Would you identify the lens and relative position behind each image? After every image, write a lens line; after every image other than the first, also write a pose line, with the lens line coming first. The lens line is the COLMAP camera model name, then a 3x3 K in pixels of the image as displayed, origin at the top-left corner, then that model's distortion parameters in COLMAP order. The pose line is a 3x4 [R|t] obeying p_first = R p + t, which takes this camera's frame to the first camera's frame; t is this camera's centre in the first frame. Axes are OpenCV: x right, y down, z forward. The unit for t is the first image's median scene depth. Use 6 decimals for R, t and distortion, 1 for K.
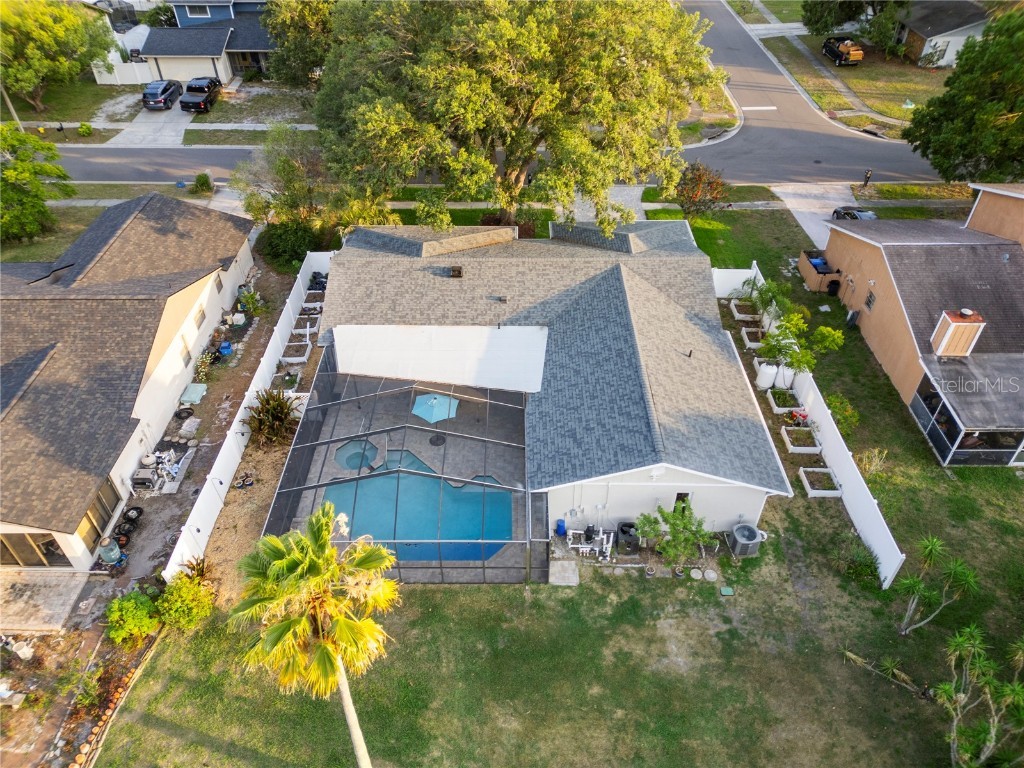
lens RADIAL K [[719.1, 0, 516.0], [0, 719.1, 382.8], [0, 0, 1]] dist [0.011621, 0.000987]
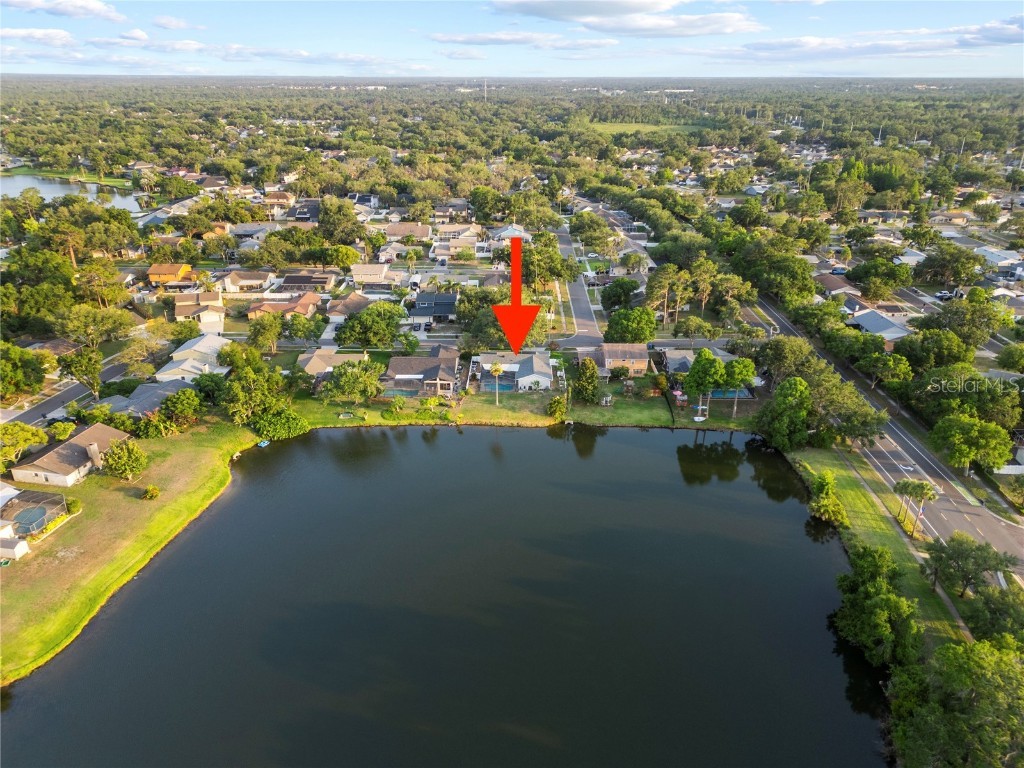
lens RADIAL K [[719.1, 0, 516.0], [0, 719.1, 382.8], [0, 0, 1]] dist [0.011621, 0.000987]
pose [[0.999980, 0.005497, -0.003118, 0.030009], [-0.006173, 0.955301, -0.295569, 1.566077], [0.001354, 0.295582, 0.955316, -3.958454]]
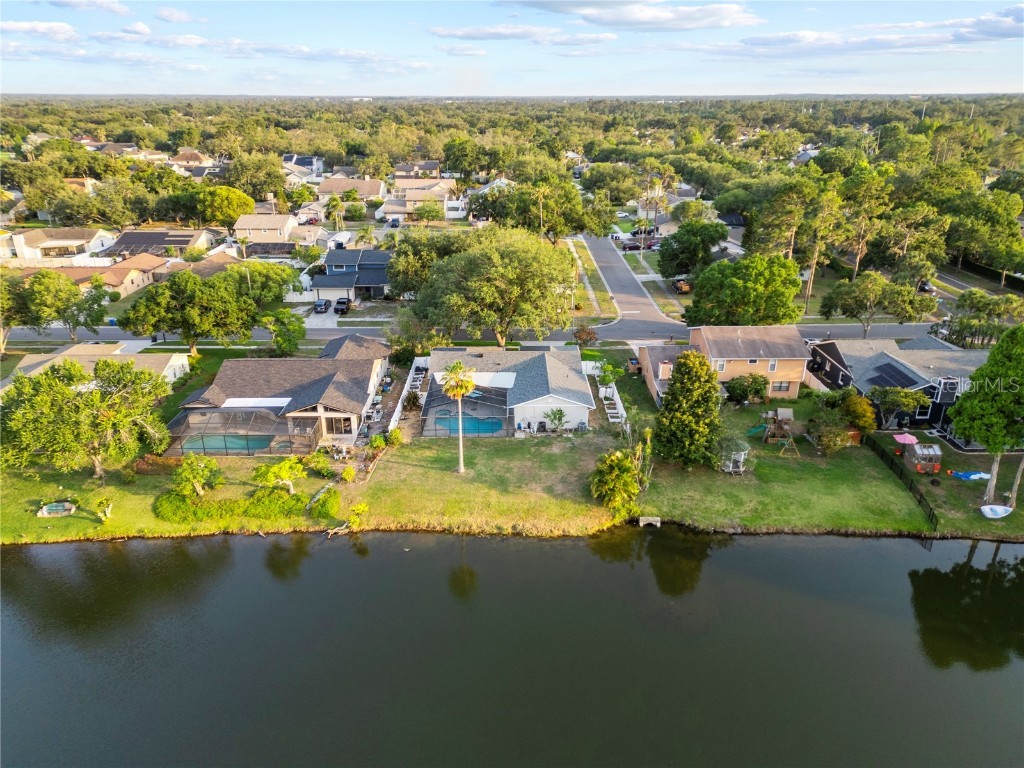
lens RADIAL K [[719.1, 0, 516.0], [0, 719.1, 382.8], [0, 0, 1]] dist [0.011621, 0.000987]
pose [[0.999954, -0.001308, 0.009549, 0.016363], [0.004288, 0.947647, -0.319291, 0.695668], [-0.008632, 0.319317, 0.947609, -1.284575]]
